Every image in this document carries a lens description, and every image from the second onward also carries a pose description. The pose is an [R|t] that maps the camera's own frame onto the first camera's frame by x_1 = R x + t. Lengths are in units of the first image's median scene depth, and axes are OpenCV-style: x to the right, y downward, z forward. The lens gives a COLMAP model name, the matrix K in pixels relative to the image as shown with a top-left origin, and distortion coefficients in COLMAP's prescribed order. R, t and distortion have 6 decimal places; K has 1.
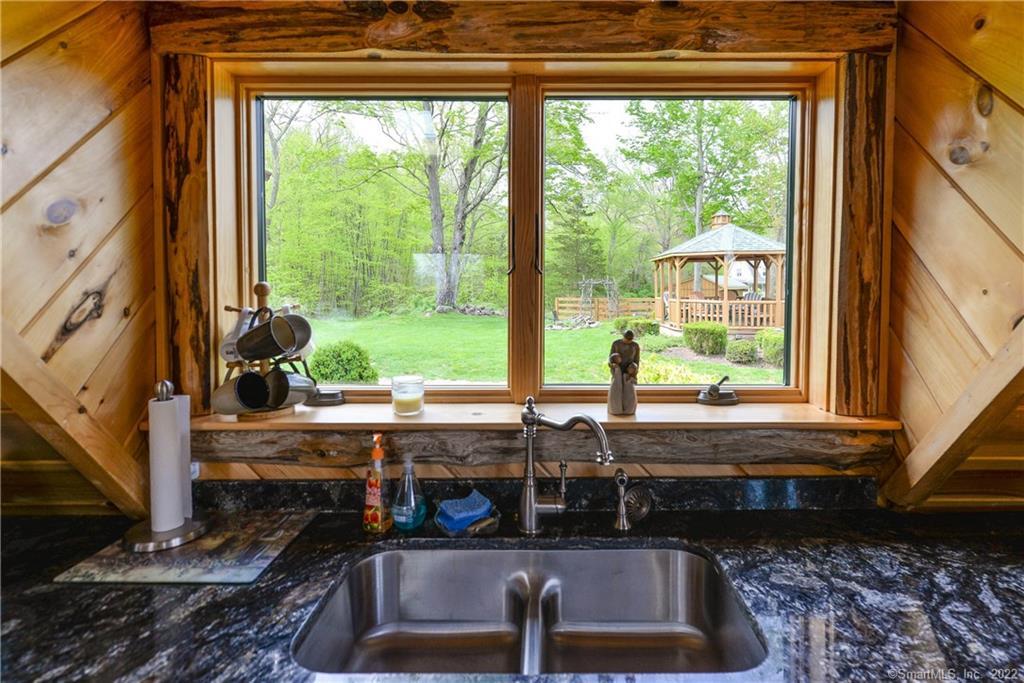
lens RADIAL K [[524.1, 0, 486.5], [0, 524.1, 309.8], [0, 0, 1]] dist [-0.020853, -0.000026]
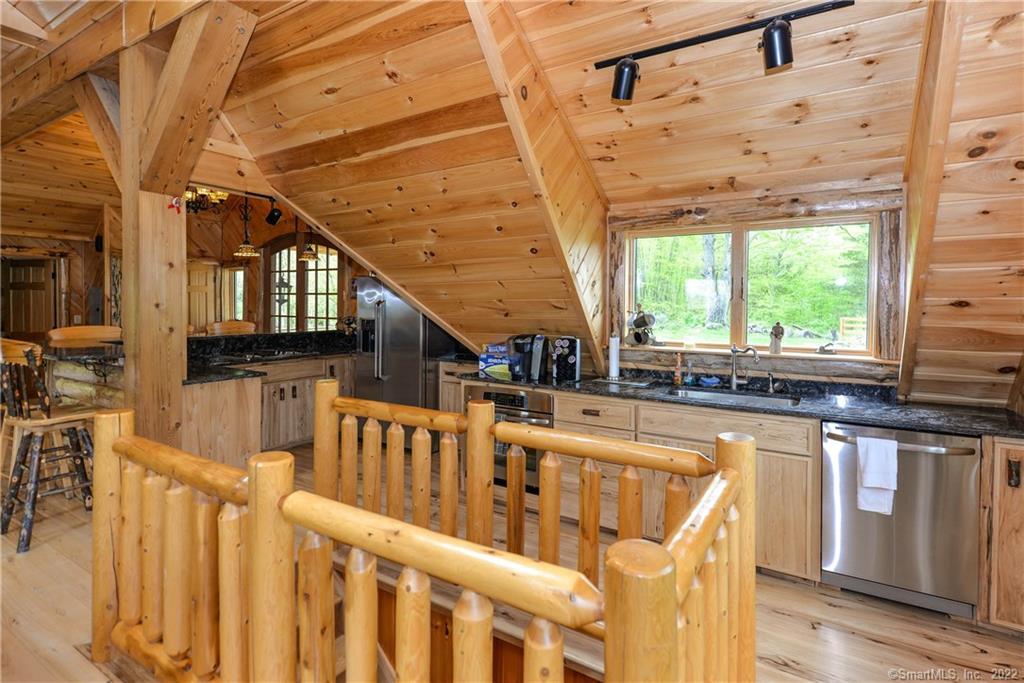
lens RADIAL K [[524.1, 0, 486.5], [0, 524.1, 309.8], [0, 0, 1]] dist [-0.020853, -0.000026]
pose [[0.879175, 0.012091, -0.476345, 0.234900], [-0.028160, 0.999249, -0.026610, 0.092761], [0.475666, 0.036809, 0.878856, -2.078549]]
